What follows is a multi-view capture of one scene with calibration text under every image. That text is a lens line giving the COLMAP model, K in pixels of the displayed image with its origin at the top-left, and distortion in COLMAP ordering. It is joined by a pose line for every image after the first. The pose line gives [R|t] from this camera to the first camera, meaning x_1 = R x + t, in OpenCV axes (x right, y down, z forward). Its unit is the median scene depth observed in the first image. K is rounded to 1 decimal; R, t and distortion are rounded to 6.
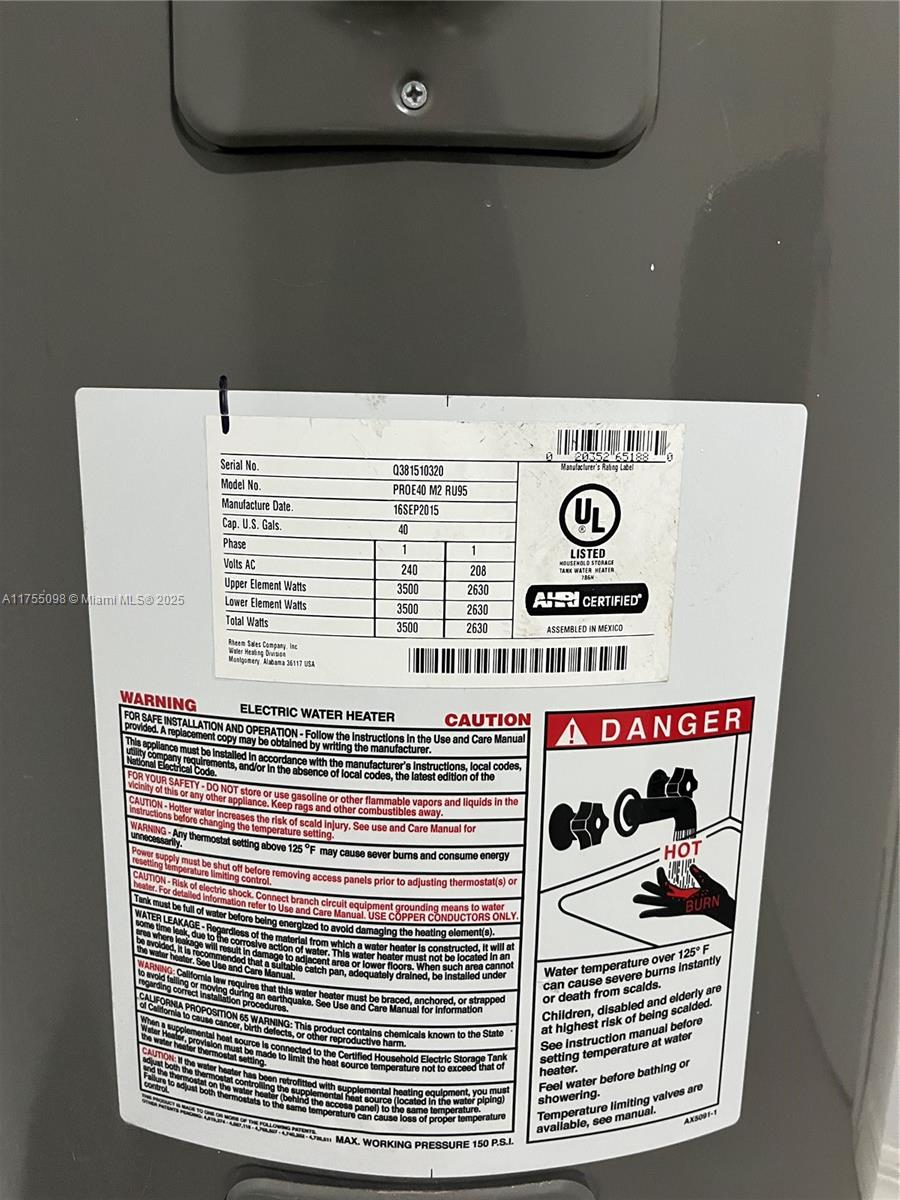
lens RADIAL K [[921.2, 0, 455.7], [0, 921.2, 581.0], [0, 0, 1]] dist [0.051677, -0.061706]
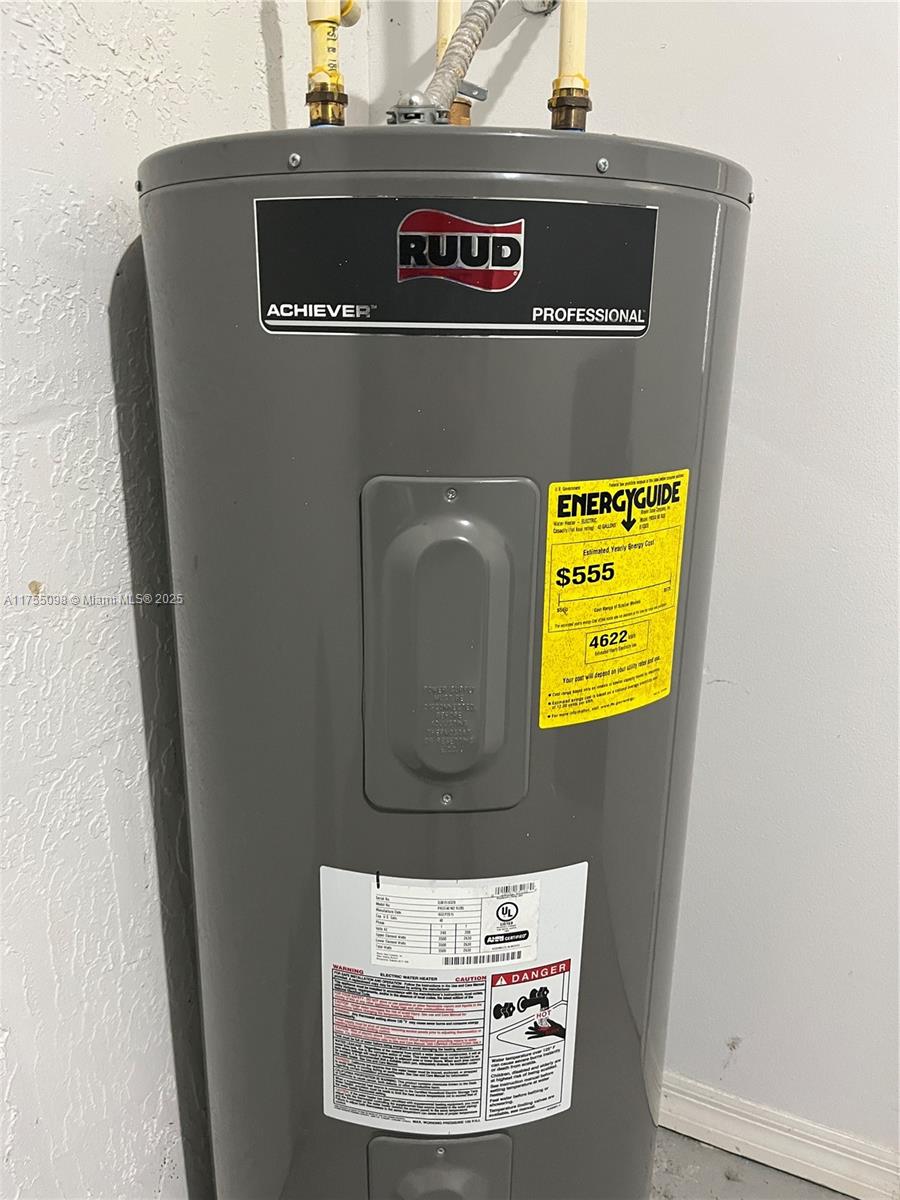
lens RADIAL K [[921.2, 0, 455.7], [0, 921.2, 581.0], [0, 0, 1]] dist [0.051677, -0.061706]
pose [[0.999308, -0.006563, 0.036609, -0.099116], [0.003755, 0.997081, 0.076256, -1.184537], [-0.037003, -0.076066, 0.996416, -1.591510]]
